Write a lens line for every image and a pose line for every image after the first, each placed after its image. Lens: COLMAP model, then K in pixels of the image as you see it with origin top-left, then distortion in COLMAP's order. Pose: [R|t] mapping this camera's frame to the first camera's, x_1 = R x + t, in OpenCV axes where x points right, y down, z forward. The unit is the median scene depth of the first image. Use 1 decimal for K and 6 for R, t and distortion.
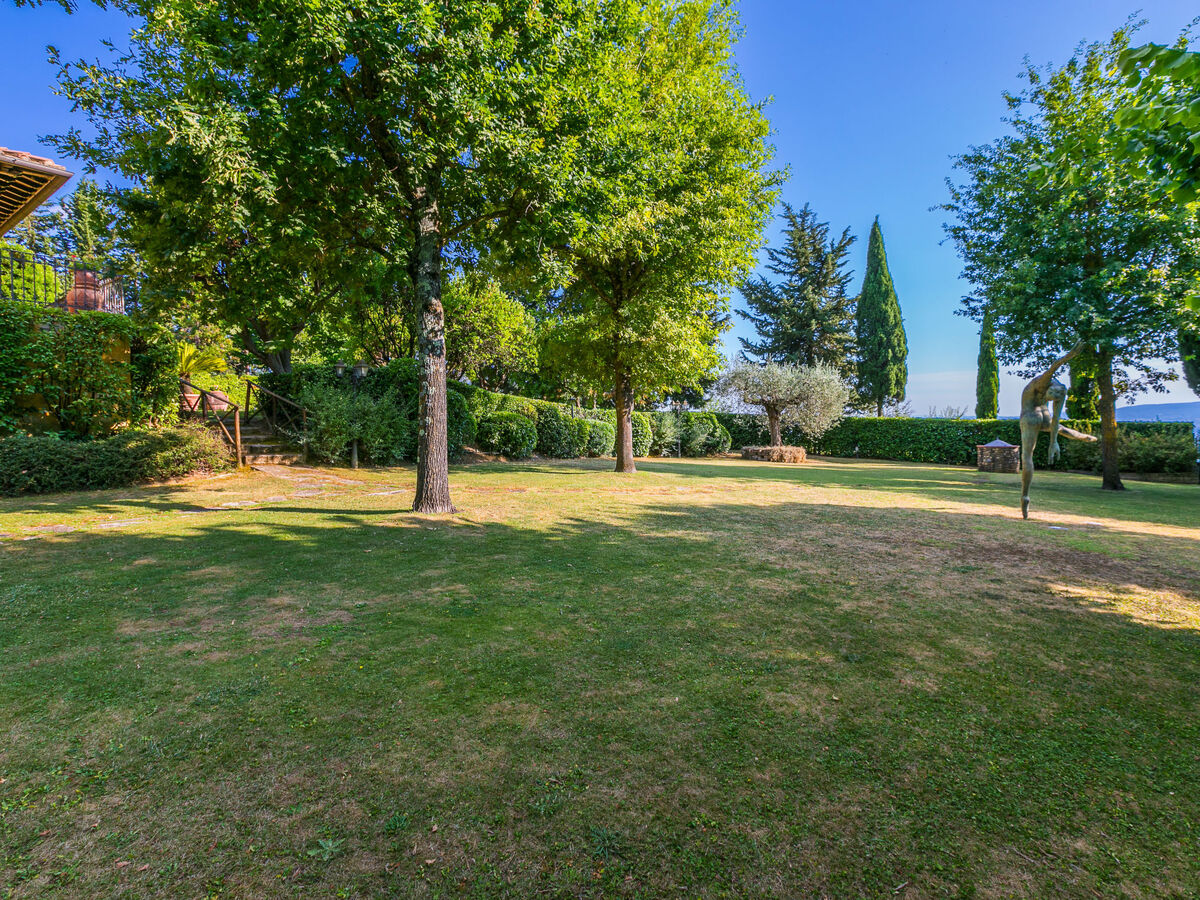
lens RADIAL K [[613.6, 0, 598.1], [0, 613.6, 441.1], [0, 0, 1]] dist [0.000962, 0.000282]
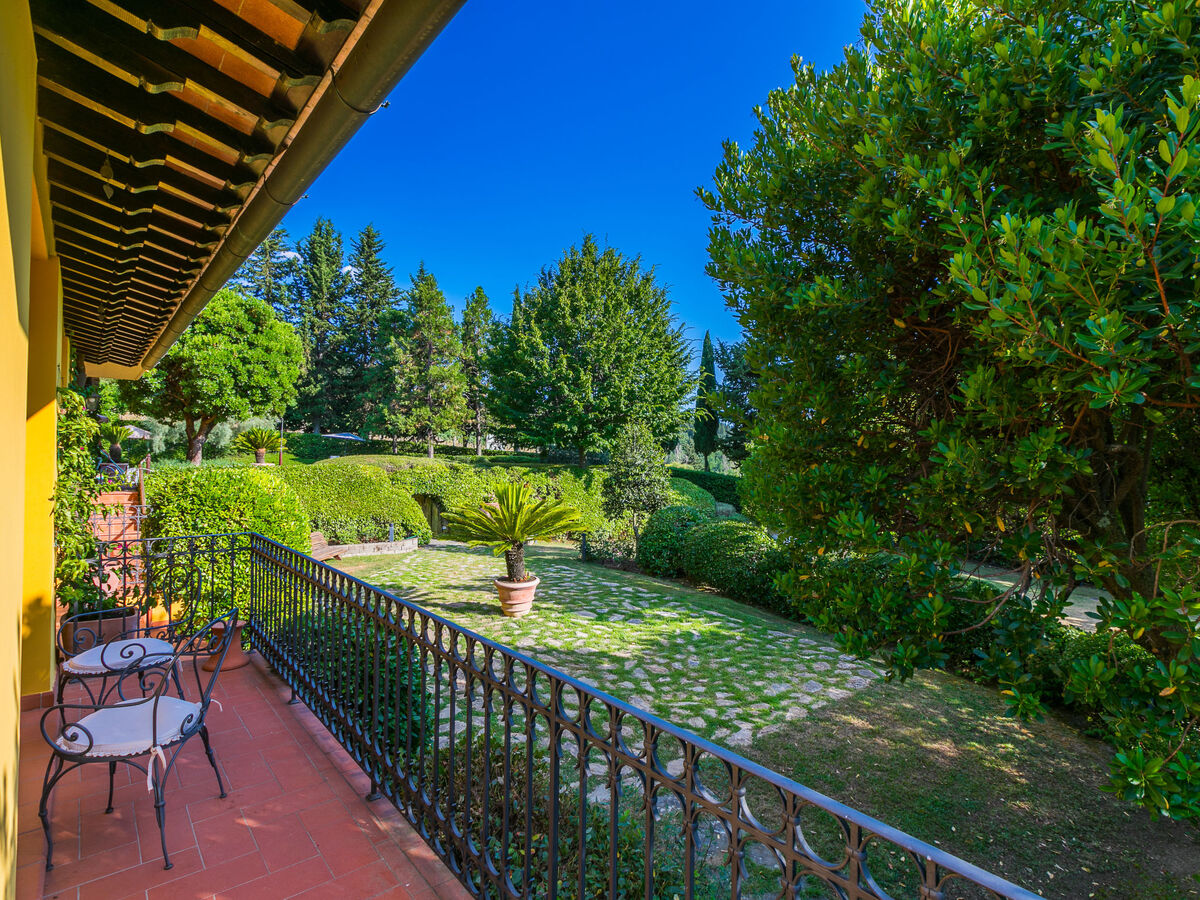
lens RADIAL K [[613.6, 0, 598.1], [0, 613.6, 441.1], [0, 0, 1]] dist [0.000962, 0.000282]
pose [[0.971768, 0.020815, -0.235020, -0.233237], [-0.030998, 0.998730, -0.039717, -0.083222], [0.233895, 0.045881, 0.971179, 0.246340]]
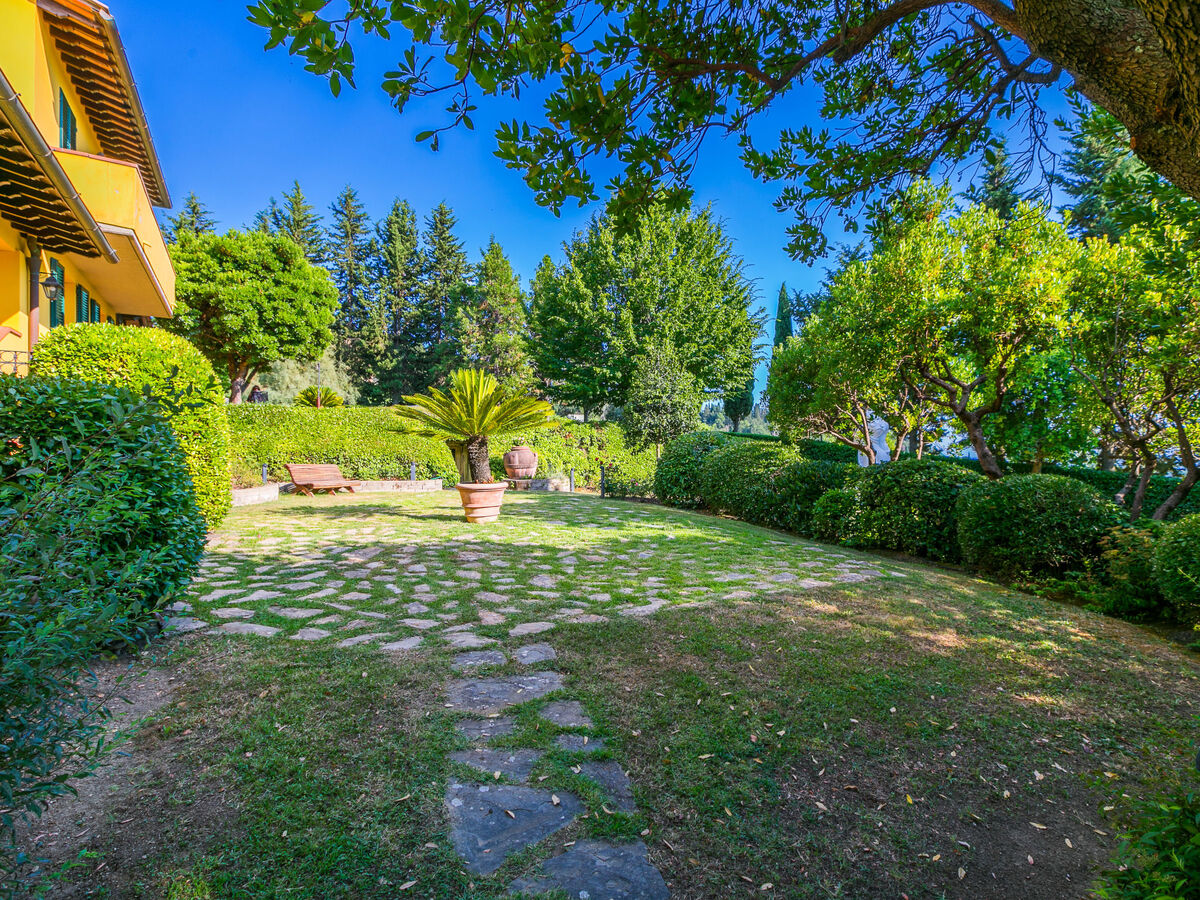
lens RADIAL K [[613.6, 0, 598.1], [0, 613.6, 441.1], [0, 0, 1]] dist [0.000962, 0.000282]
pose [[0.918498, 0.011991, -0.395245, -0.197219], [-0.026975, 0.999112, -0.032376, -0.045255], [0.394505, 0.040399, 0.918005, 0.295907]]
